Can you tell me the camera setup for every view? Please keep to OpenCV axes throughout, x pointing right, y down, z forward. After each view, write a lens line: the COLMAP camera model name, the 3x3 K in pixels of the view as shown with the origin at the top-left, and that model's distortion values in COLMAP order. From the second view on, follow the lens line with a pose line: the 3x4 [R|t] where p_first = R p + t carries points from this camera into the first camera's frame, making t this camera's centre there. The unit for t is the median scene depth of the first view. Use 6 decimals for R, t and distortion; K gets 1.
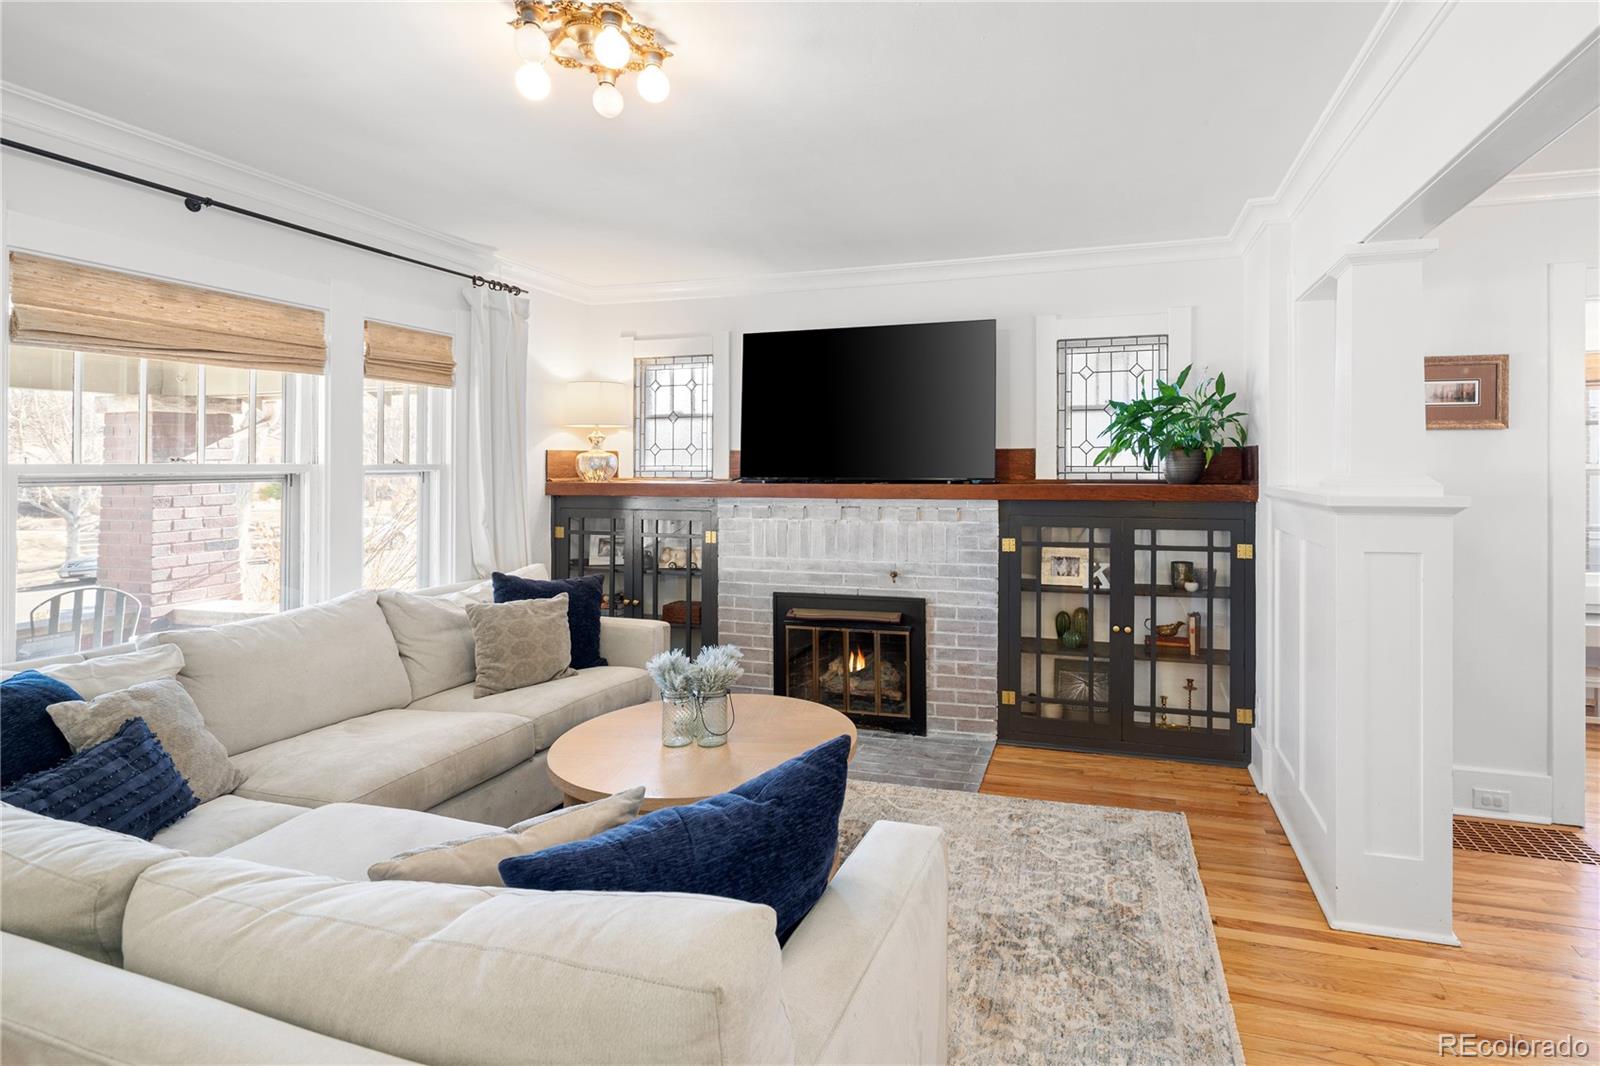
lens RADIAL K [[775.0, 0, 895.4], [0, 775.0, 457.4], [0, 0, 1]] dist [0.003790, -0.003006]
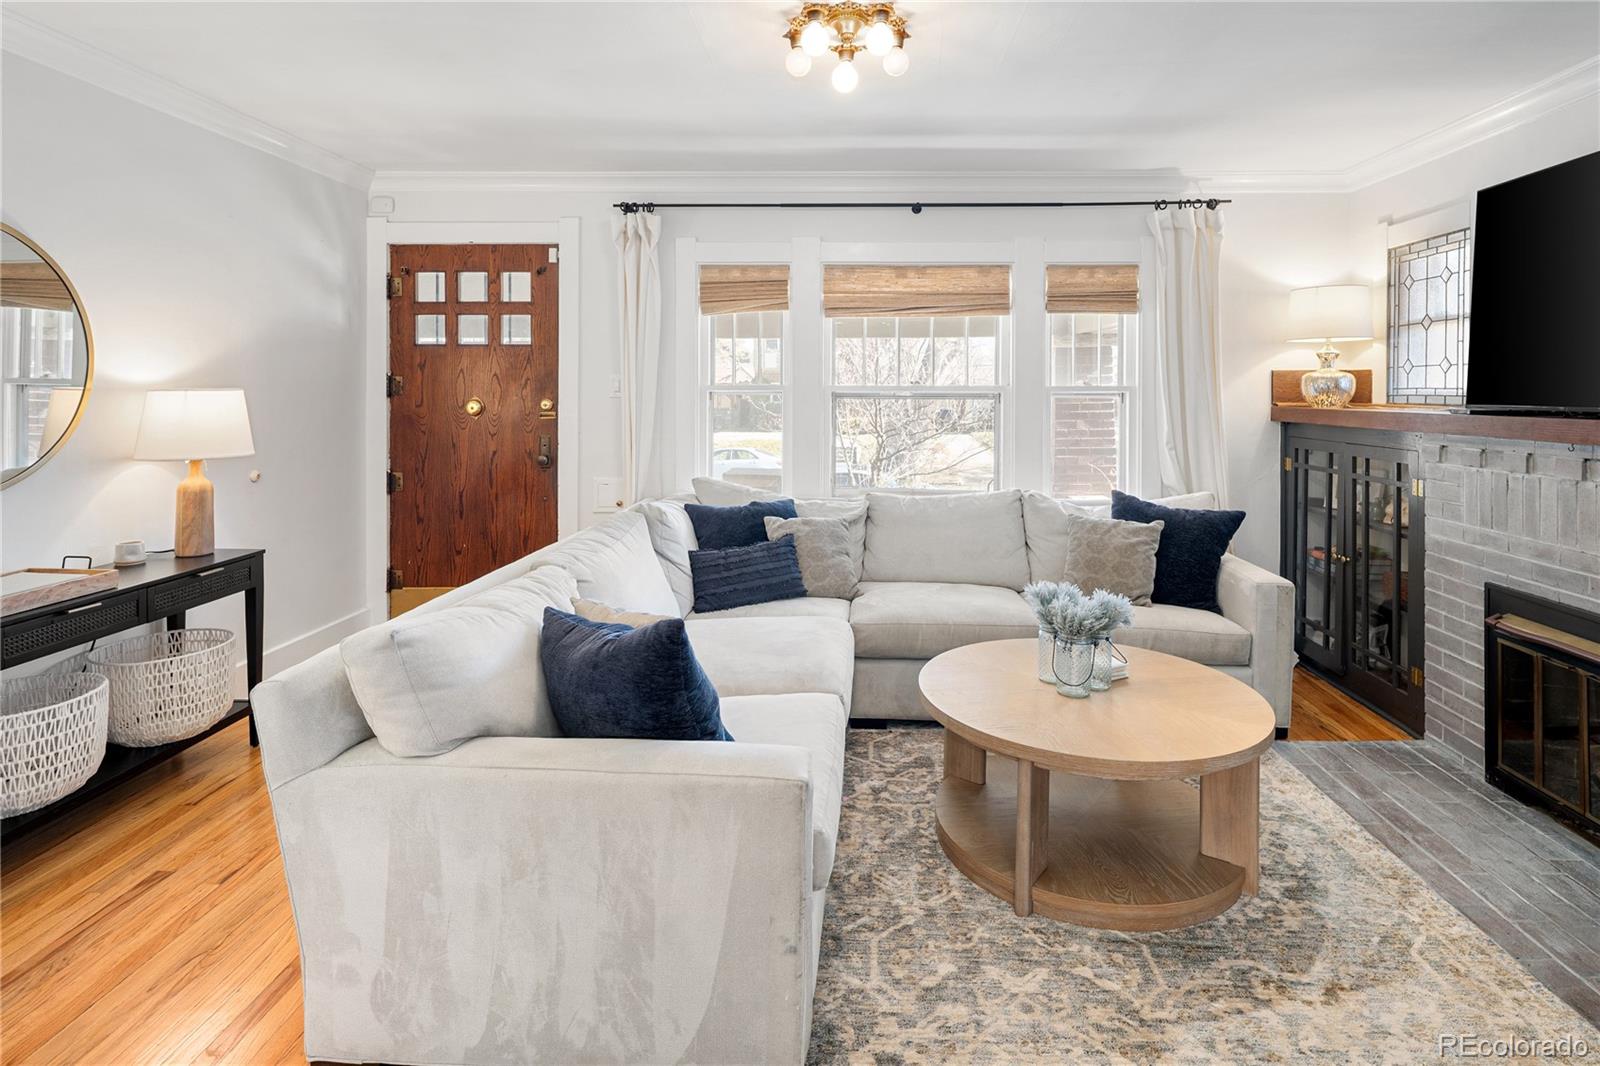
lens RADIAL K [[833.1, 0, 835.6], [0, 833.1, 392.6], [0, 0, 1]] dist [-0.008060, 0.000580]
pose [[0.245042, 0.005246, -0.969498, 0.407608], [0.007196, 0.999948, 0.007229, 0.006122], [0.969486, -0.008748, 0.244992, 0.321282]]
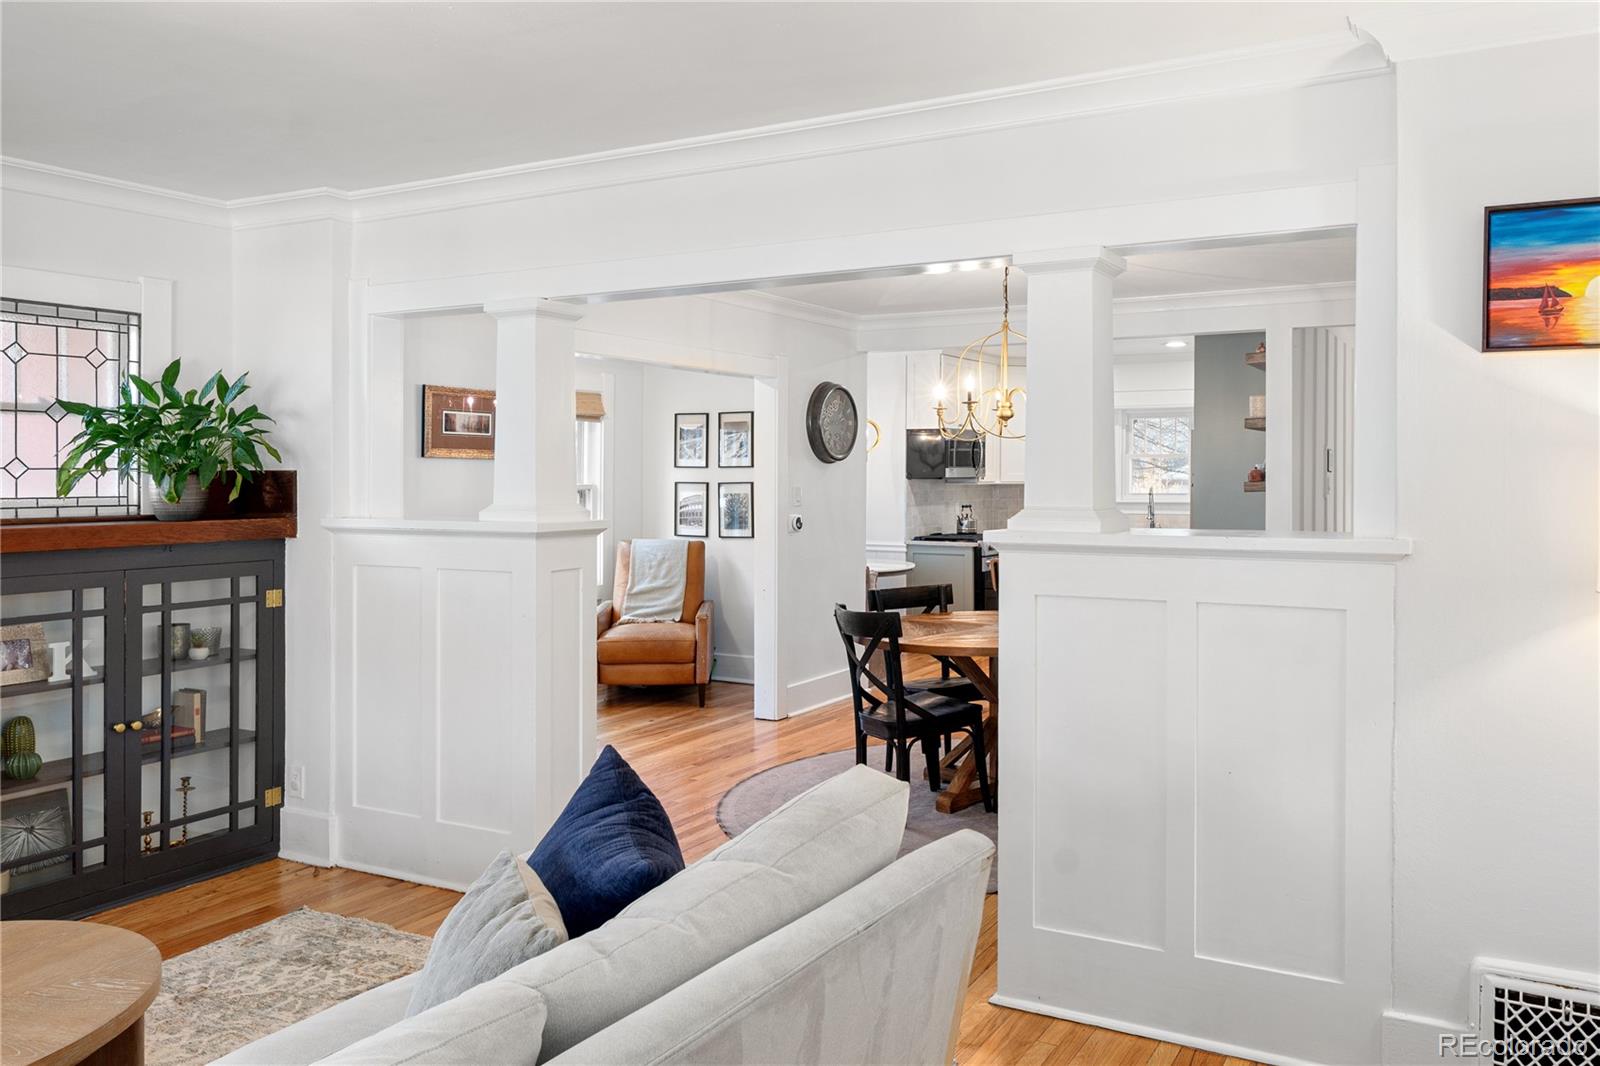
lens RADIAL K [[1193.5, 0, 918.9], [0, 1193.5, 482.2], [0, 0, 1]] dist [-0.003483, 0.008700]
pose [[0.191571, -0.004537, 0.981468, -0.604674], [-0.009562, 0.999933, 0.006489, -0.015724], [-0.981432, -0.010628, 0.191515, 0.075946]]
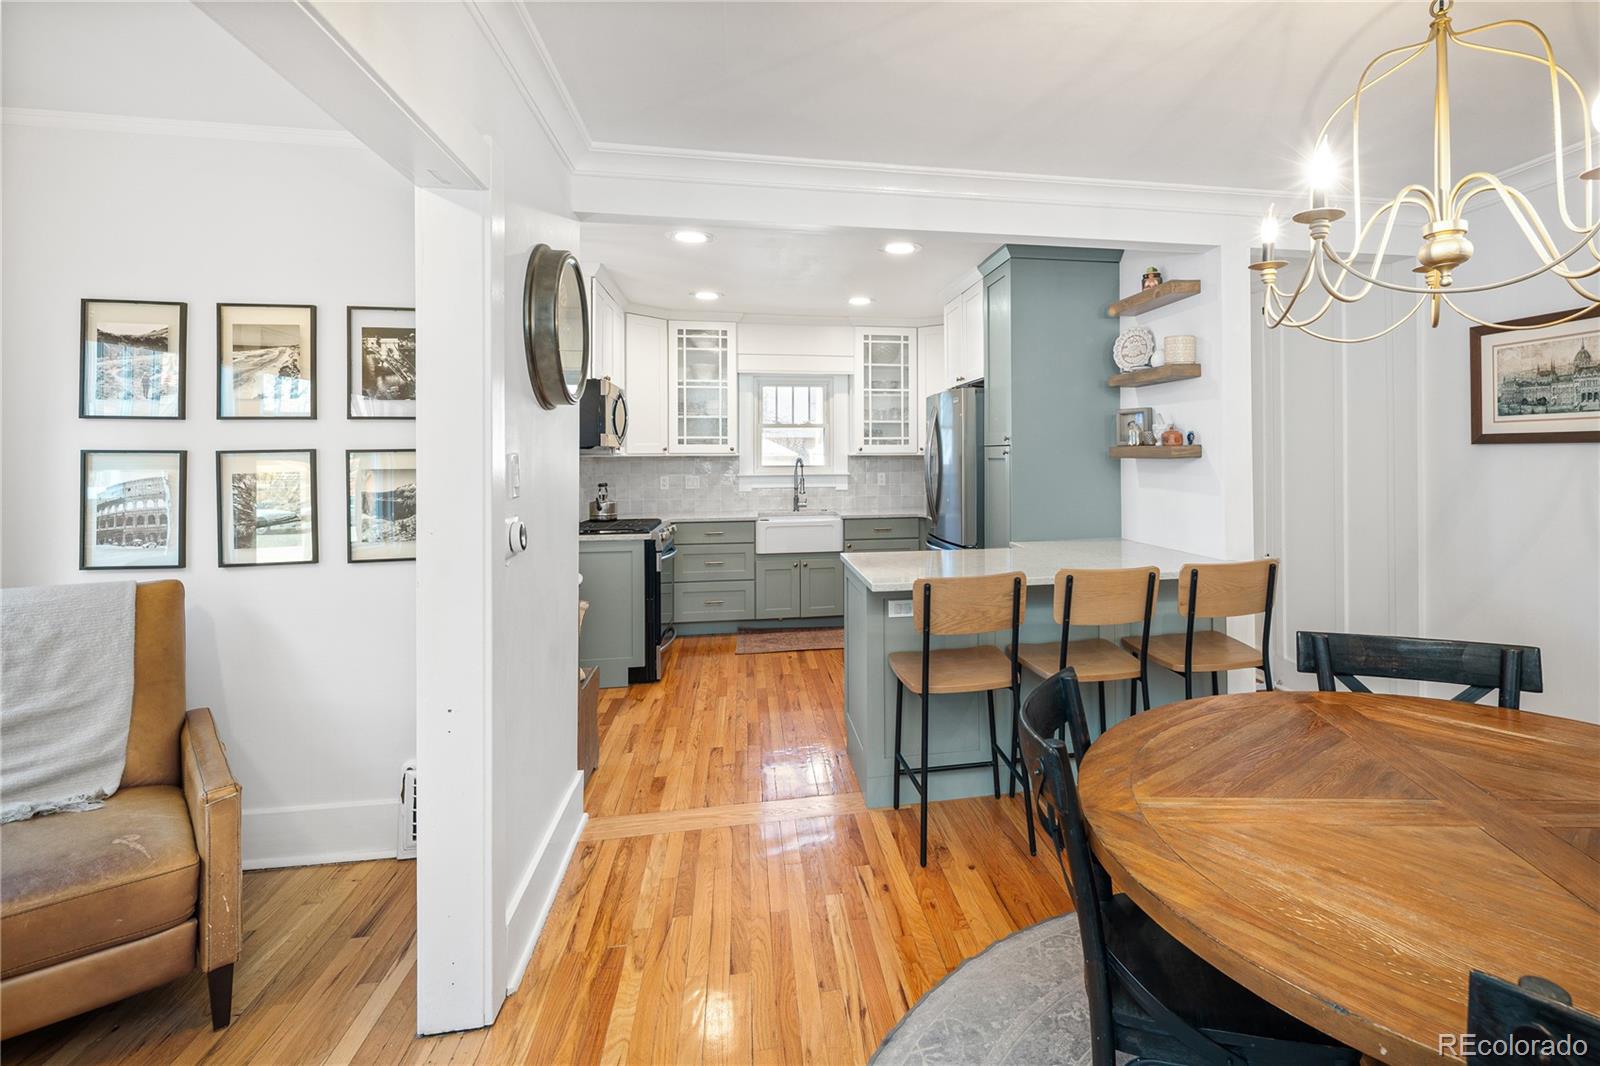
lens RADIAL K [[775.0, 0, 898.1], [0, 775.0, 455.3], [0, 0, 1]] dist [0.003790, -0.003006]
pose [[-0.454866, 0.003741, 0.890552, 0.568872], [-0.003308, 0.999977, -0.005890, 0.007756], [-0.890554, -0.005625, -0.454843, 0.619399]]
